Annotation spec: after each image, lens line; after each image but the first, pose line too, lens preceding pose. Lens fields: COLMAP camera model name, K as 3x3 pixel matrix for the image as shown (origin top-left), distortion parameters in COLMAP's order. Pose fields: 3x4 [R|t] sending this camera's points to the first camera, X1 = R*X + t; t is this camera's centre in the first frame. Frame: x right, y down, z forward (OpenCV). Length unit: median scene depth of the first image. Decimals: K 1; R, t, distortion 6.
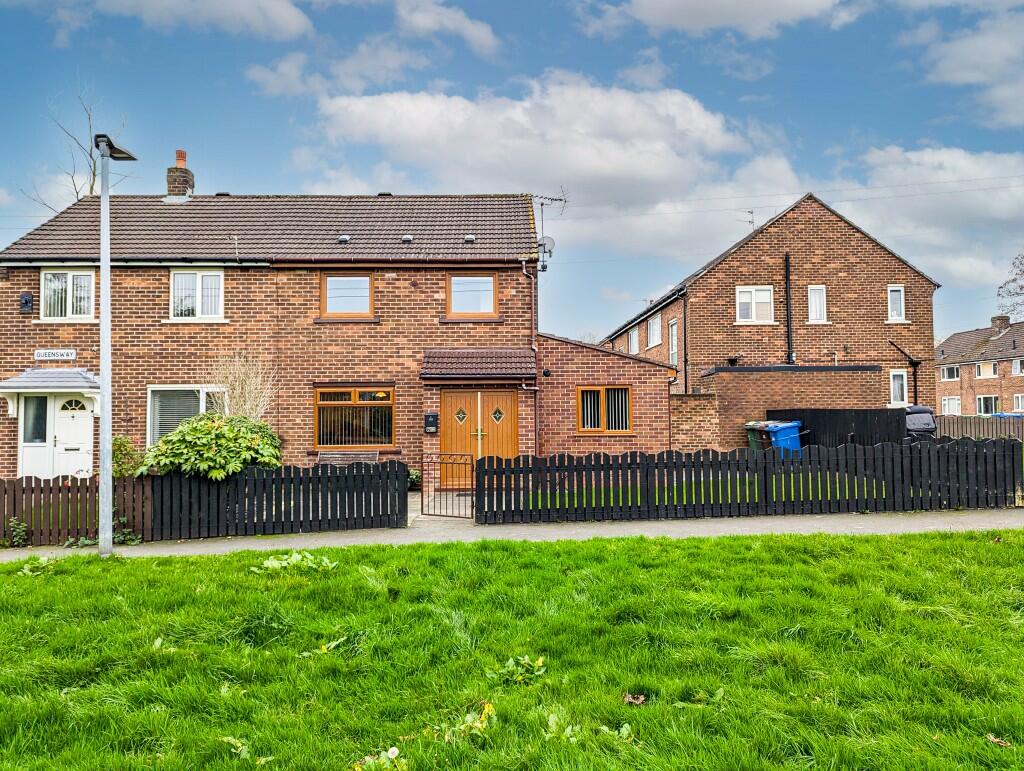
lens RADIAL K [[721.2, 0, 510.9], [0, 721.2, 391.0], [0, 0, 1]] dist [0.026399, -0.006781]
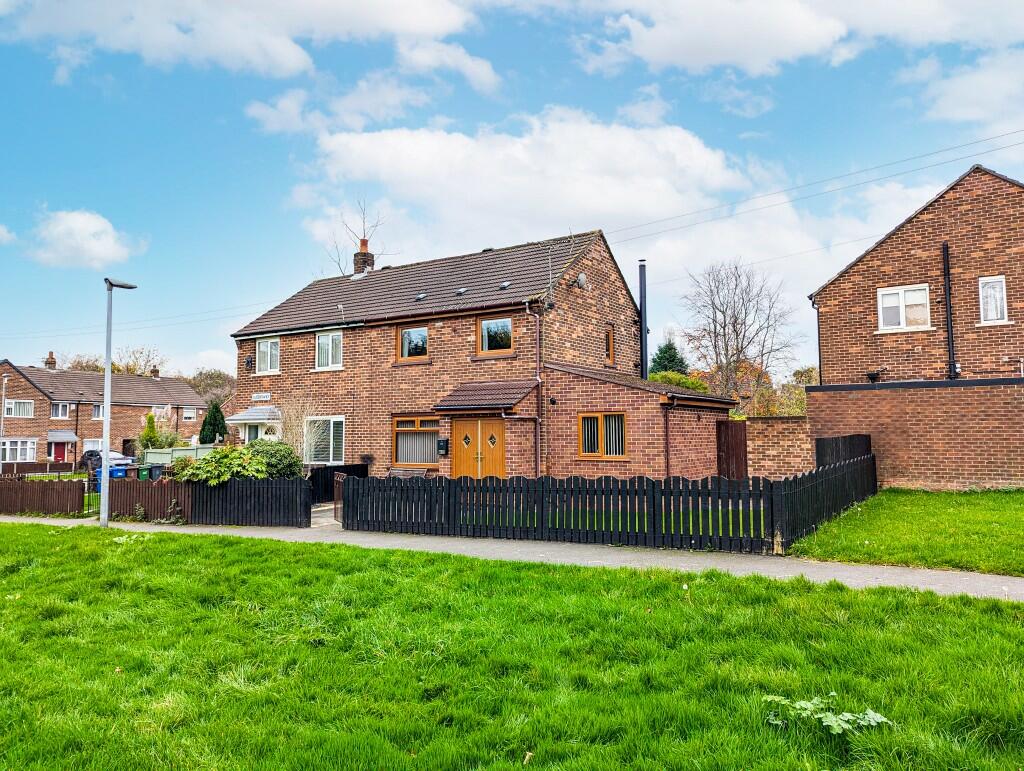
lens RADIAL K [[721.2, 0, 506.8], [0, 721.2, 378.6], [0, 0, 1]] dist [0.026399, -0.006781]
pose [[0.829820, -0.039892, -0.556603, 0.600041], [0.019381, 0.998900, -0.042698, -0.014396], [0.557694, 0.024644, 0.829681, 0.056257]]
